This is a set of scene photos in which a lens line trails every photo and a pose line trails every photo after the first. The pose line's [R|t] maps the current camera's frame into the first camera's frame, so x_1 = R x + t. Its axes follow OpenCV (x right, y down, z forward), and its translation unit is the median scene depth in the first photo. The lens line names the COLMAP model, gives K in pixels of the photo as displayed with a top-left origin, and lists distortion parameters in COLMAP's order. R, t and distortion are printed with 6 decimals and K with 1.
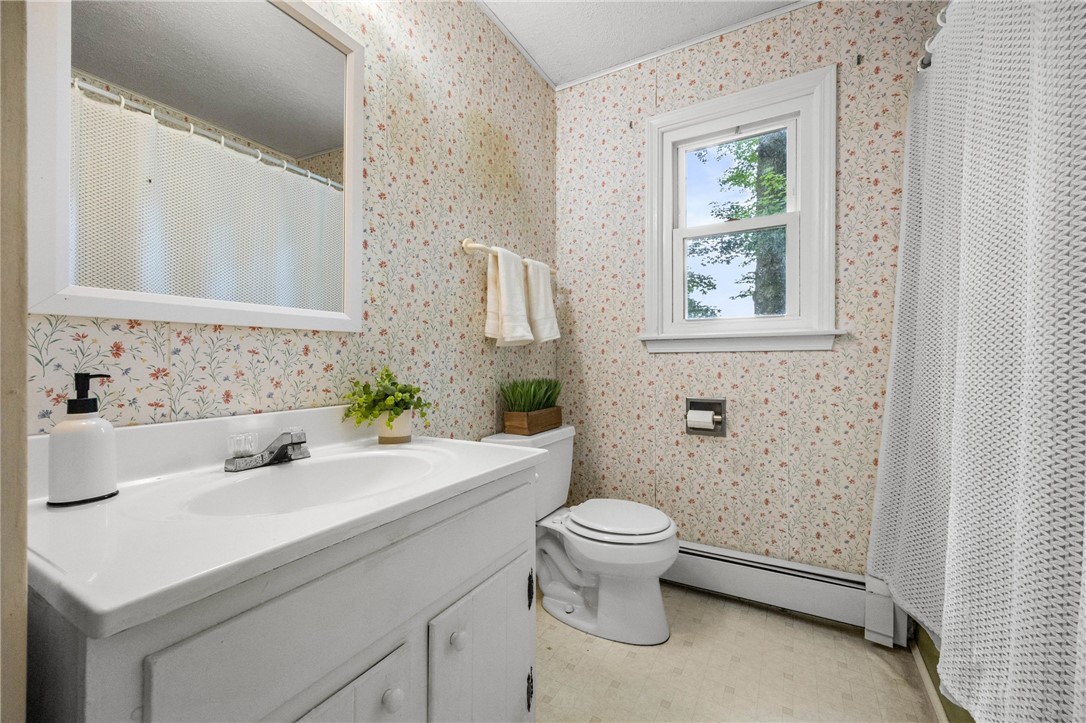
lens RADIAL K [[438.2, 0, 544.0], [0, 438.2, 357.6], [0, 0, 1]] dist [0.009986, -0.000242]
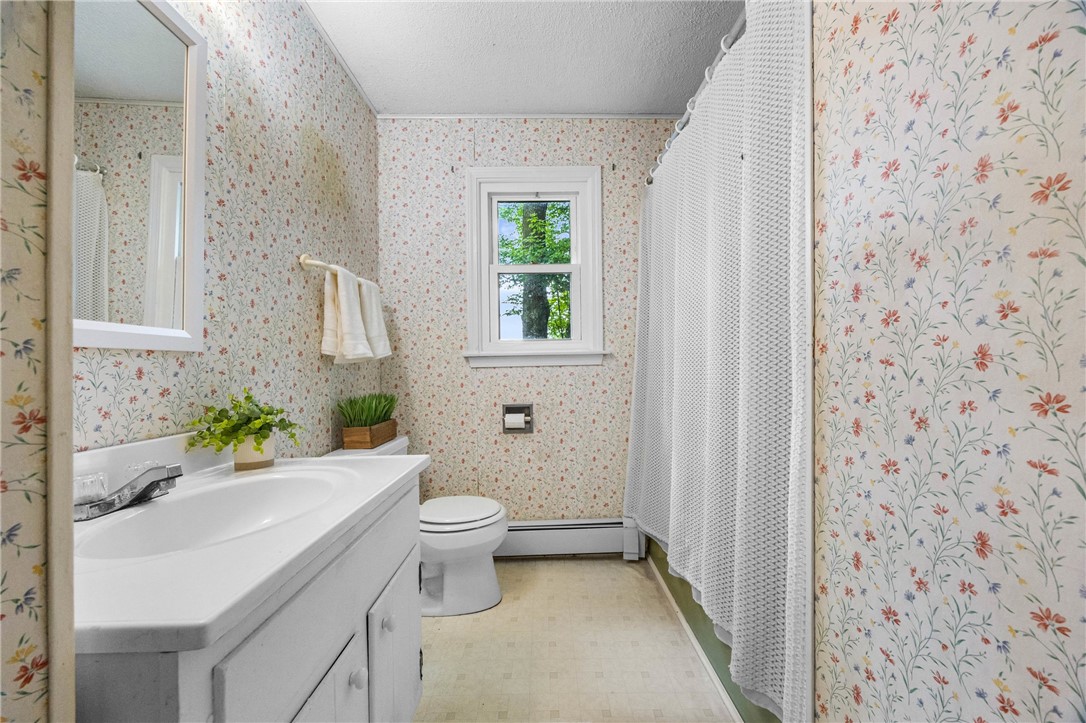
lens RADIAL K [[421.0, 0, 546.4], [0, 421.0, 365.4], [0, 0, 1]] dist [-0.000599, -0.000028]
pose [[0.861257, -0.009527, 0.508080, -0.195240], [0.012298, 0.999922, -0.002097, -0.014833], [-0.508021, 0.008055, 0.861307, -0.084966]]
